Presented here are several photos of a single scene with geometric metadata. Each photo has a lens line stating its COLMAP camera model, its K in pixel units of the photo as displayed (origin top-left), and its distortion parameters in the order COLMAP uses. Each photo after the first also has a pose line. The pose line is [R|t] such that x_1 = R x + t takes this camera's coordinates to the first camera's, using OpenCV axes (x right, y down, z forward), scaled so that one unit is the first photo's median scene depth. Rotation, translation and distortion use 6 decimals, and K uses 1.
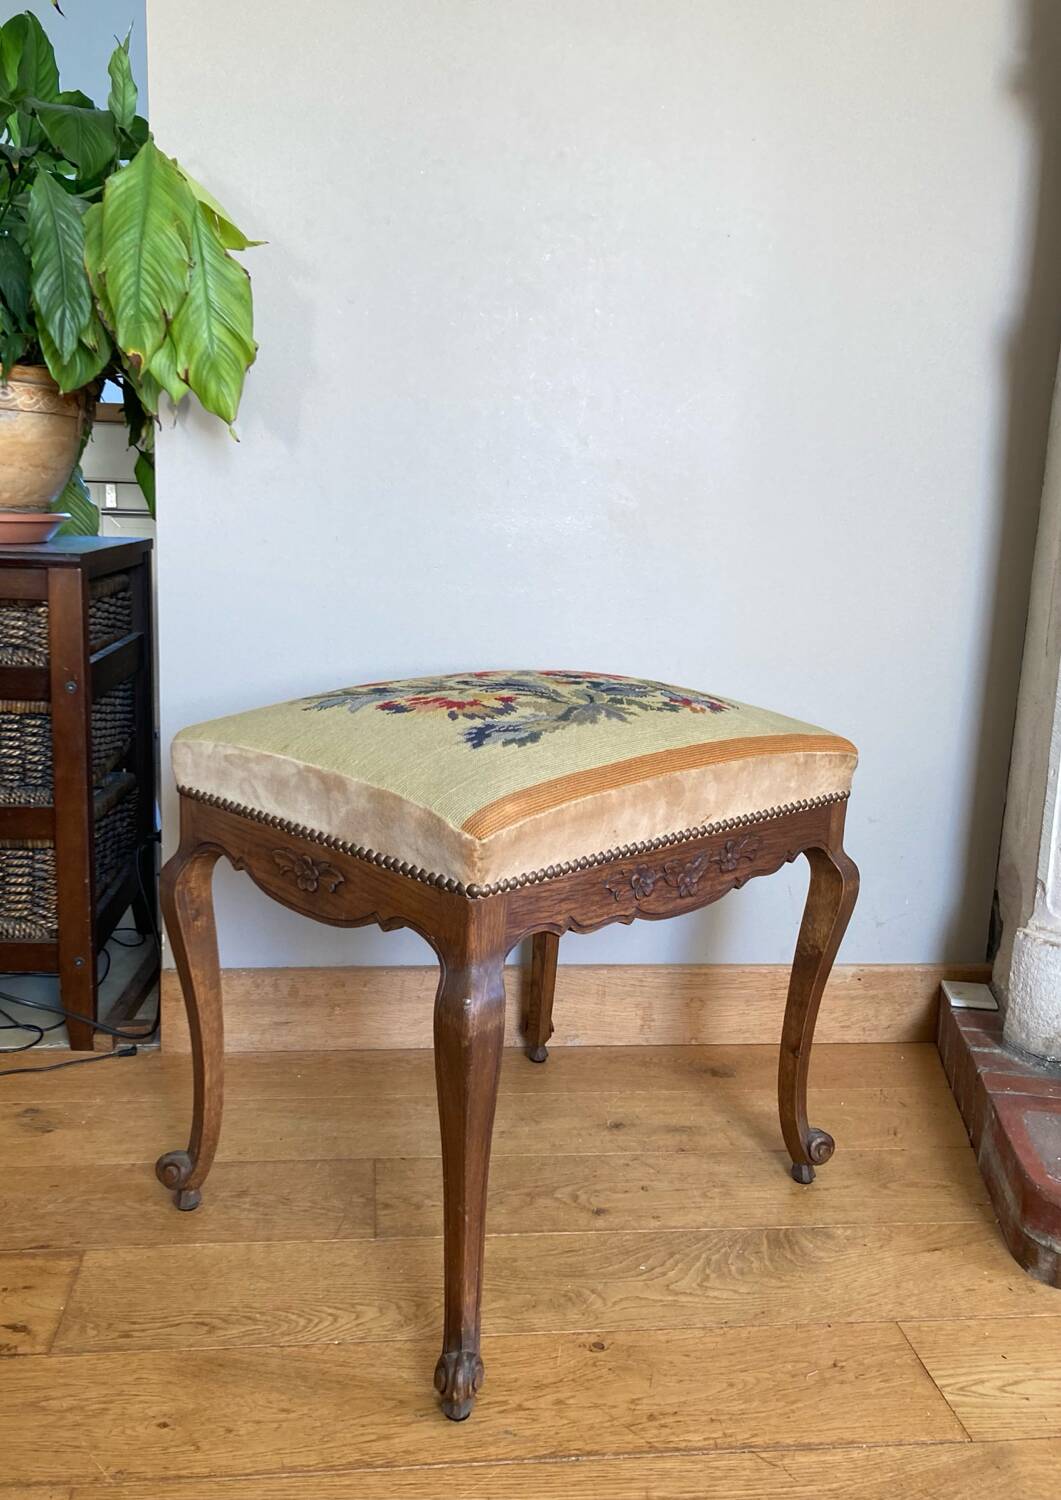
lens RADIAL K [[1195.1, 0, 514.6], [0, 1195.1, 747.1], [0, 0, 1]] dist [0.005504, 0.014991]
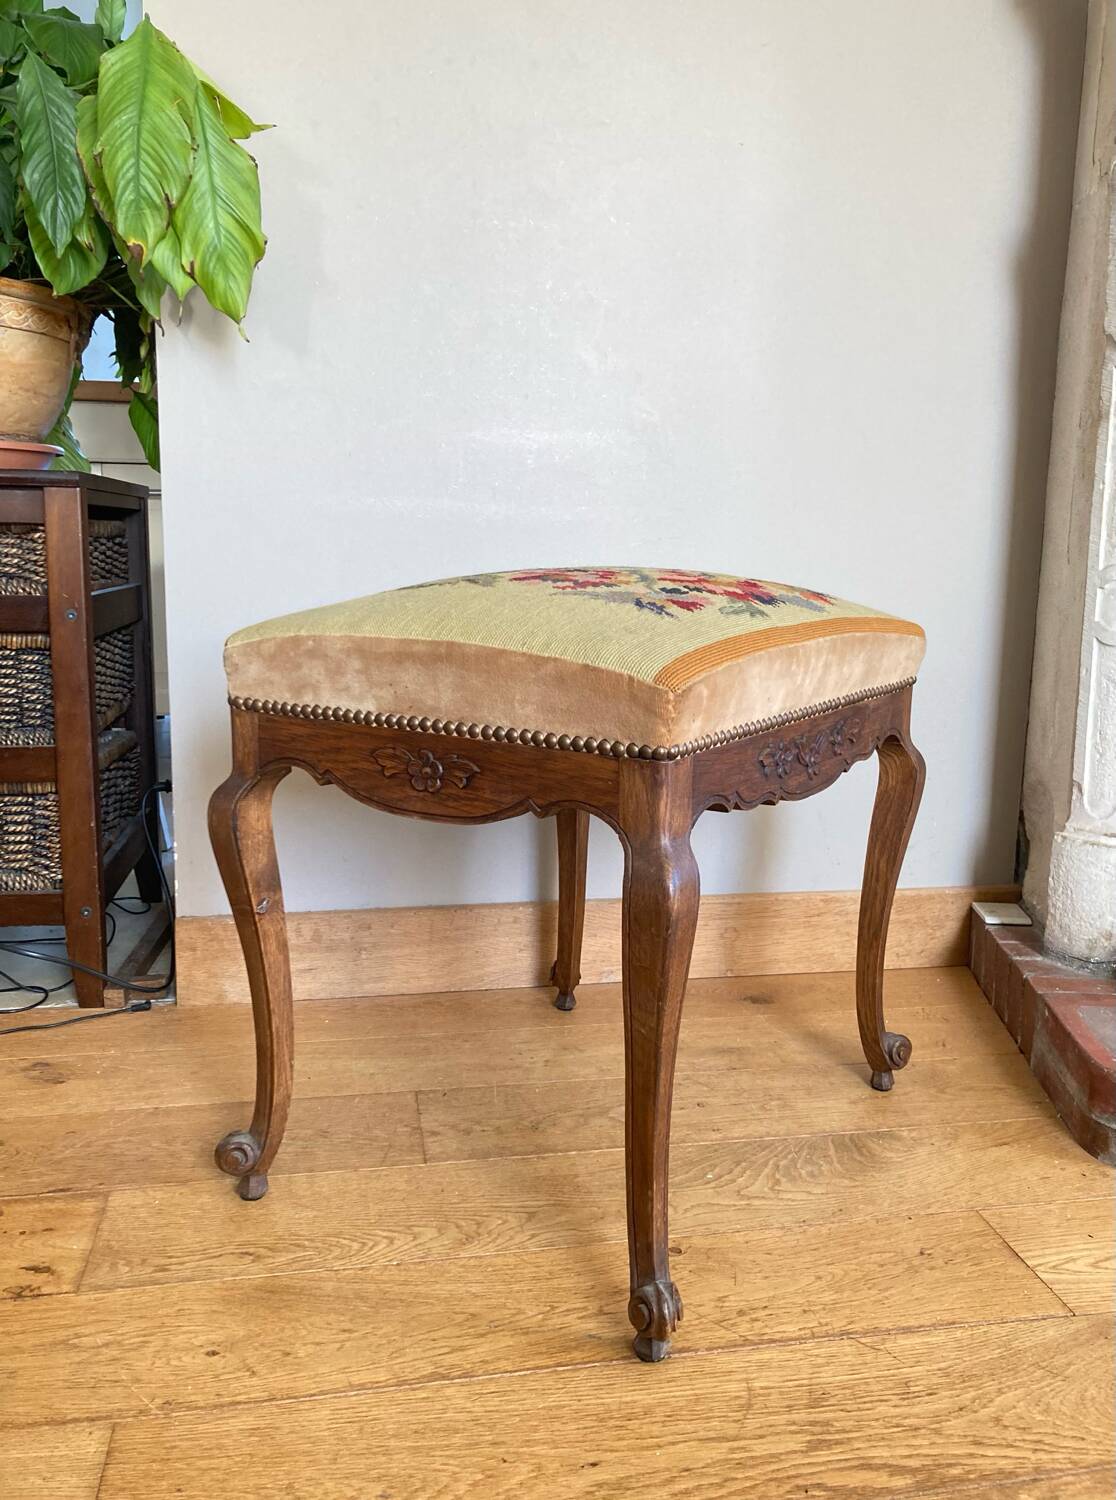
lens RADIAL K [[1164.8, 0, 575.5], [0, 1164.8, 748.7], [0, 0, 1]] dist [0.002680, 0.015564]
pose [[0.997016, -0.031925, 0.070285, -0.051440], [0.033445, 0.999229, -0.020553, 0.104749], [-0.069574, 0.022842, 0.997315, 0.070567]]
